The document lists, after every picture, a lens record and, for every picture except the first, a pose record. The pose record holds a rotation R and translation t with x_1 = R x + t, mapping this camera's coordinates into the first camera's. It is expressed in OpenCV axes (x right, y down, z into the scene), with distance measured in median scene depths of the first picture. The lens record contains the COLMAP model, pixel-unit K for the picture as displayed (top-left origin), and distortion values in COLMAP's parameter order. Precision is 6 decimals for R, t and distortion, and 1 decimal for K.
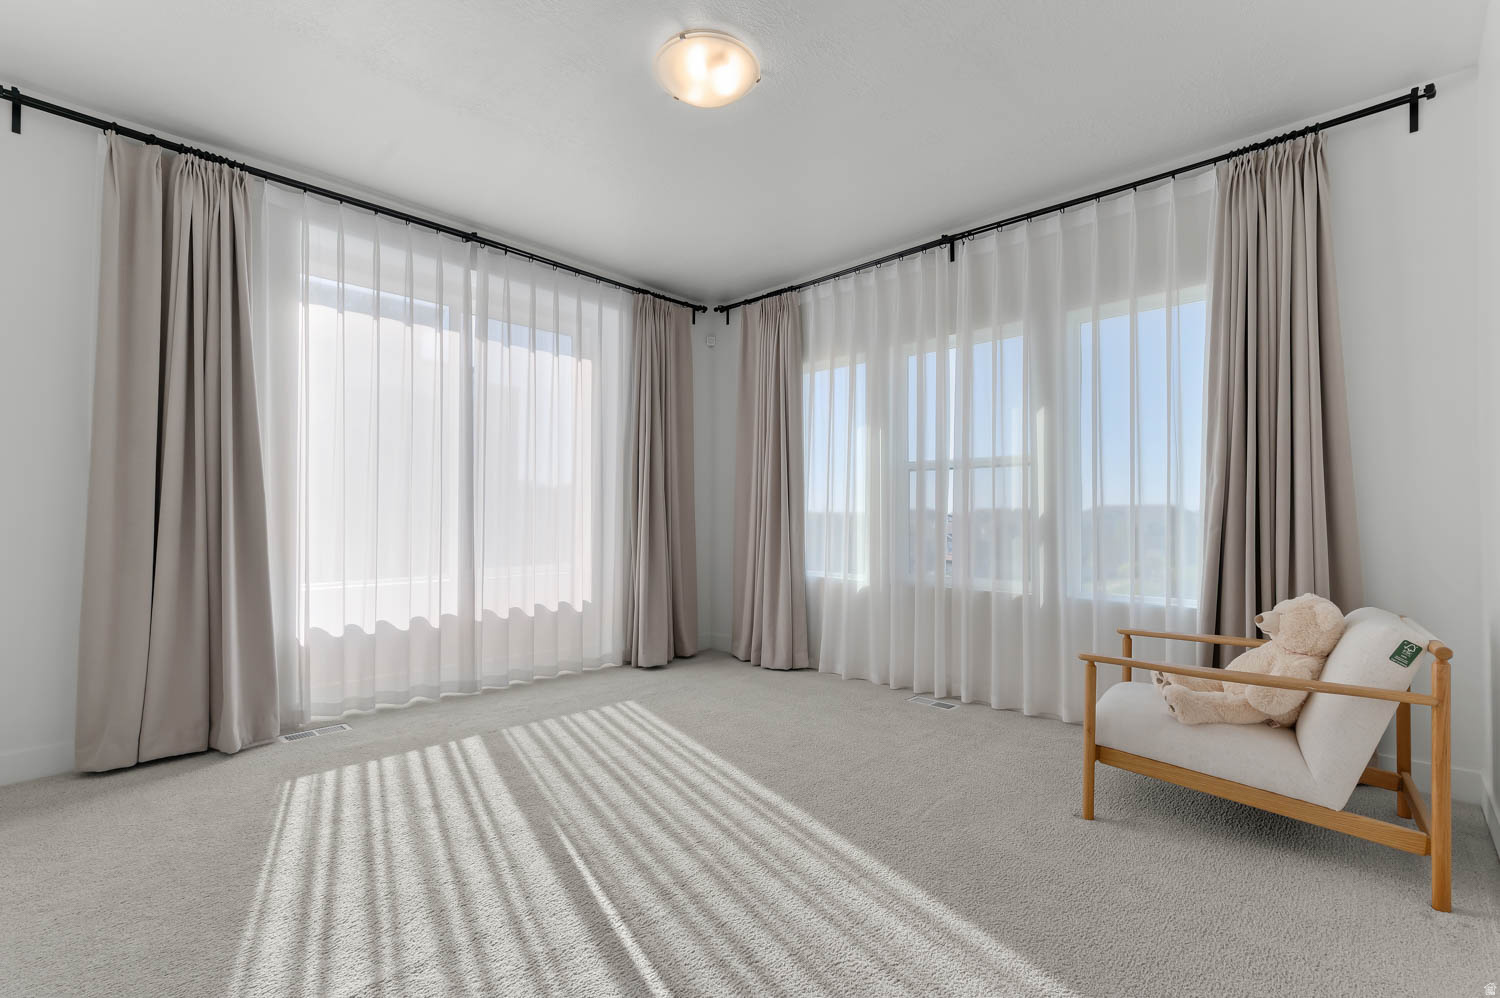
lens RADIAL K [[662.8, 0, 753.9], [0, 662.8, 517.0], [0, 0, 1]] dist [-0.001471, -0.000057]
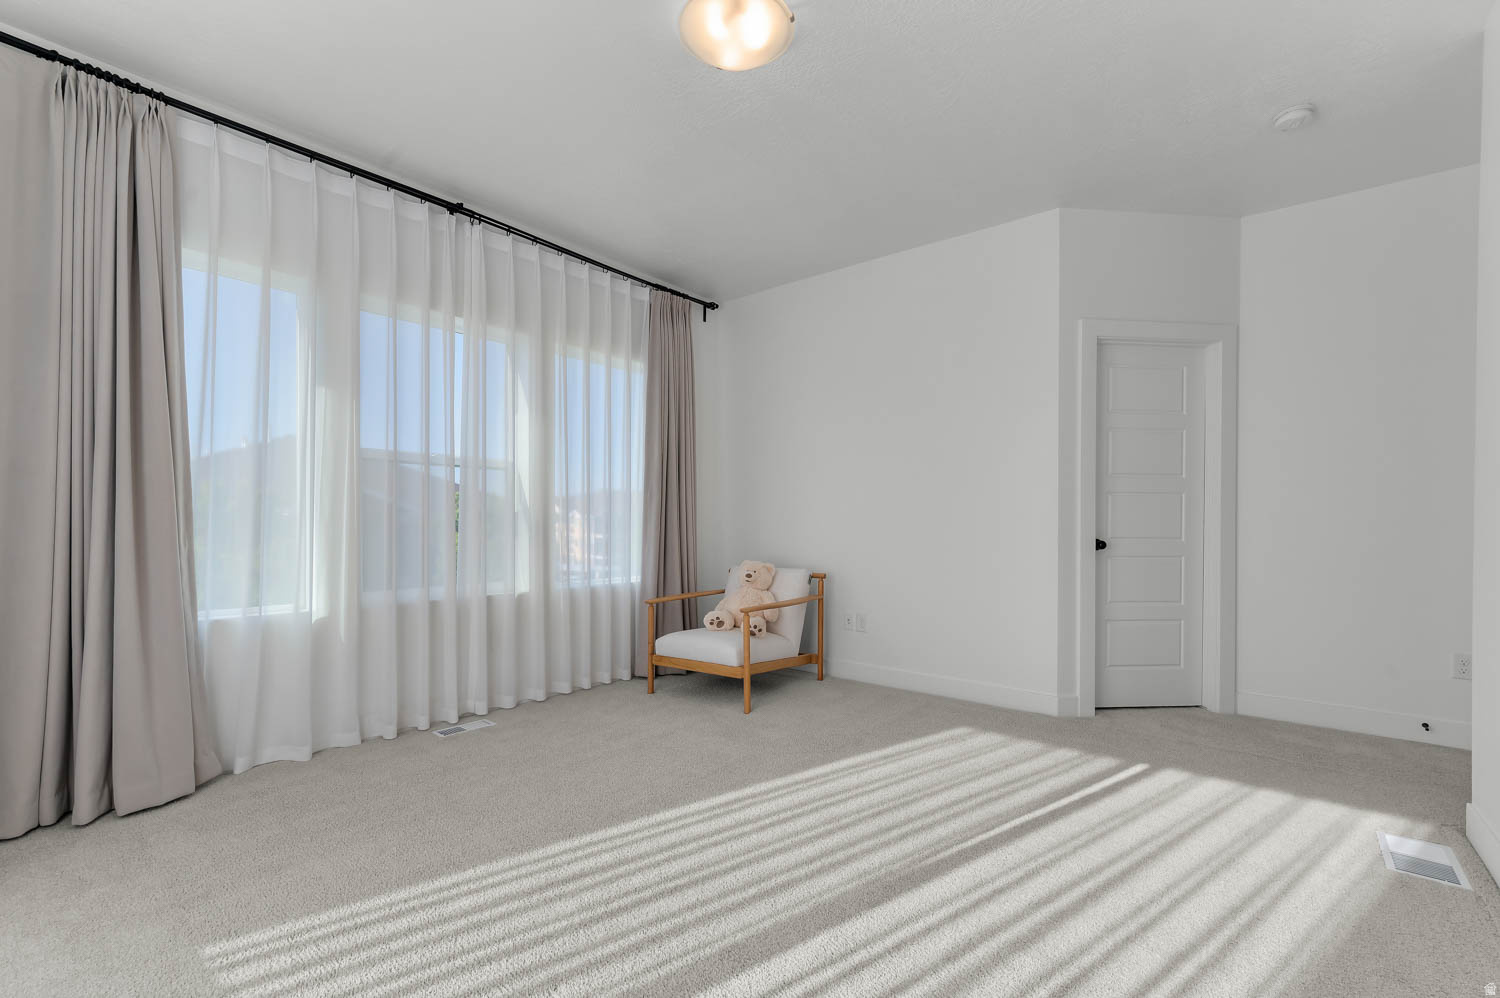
lens RADIAL K [[651.6, 0, 750.0], [0, 651.6, 540.1], [0, 0, 1]] dist [-0.000681, 0.000018]
pose [[-0.075078, -0.041159, 0.996328, -0.674072], [-0.012634, 0.999107, 0.040322, -0.015206], [-0.997098, -0.009560, -0.075531, 0.720589]]
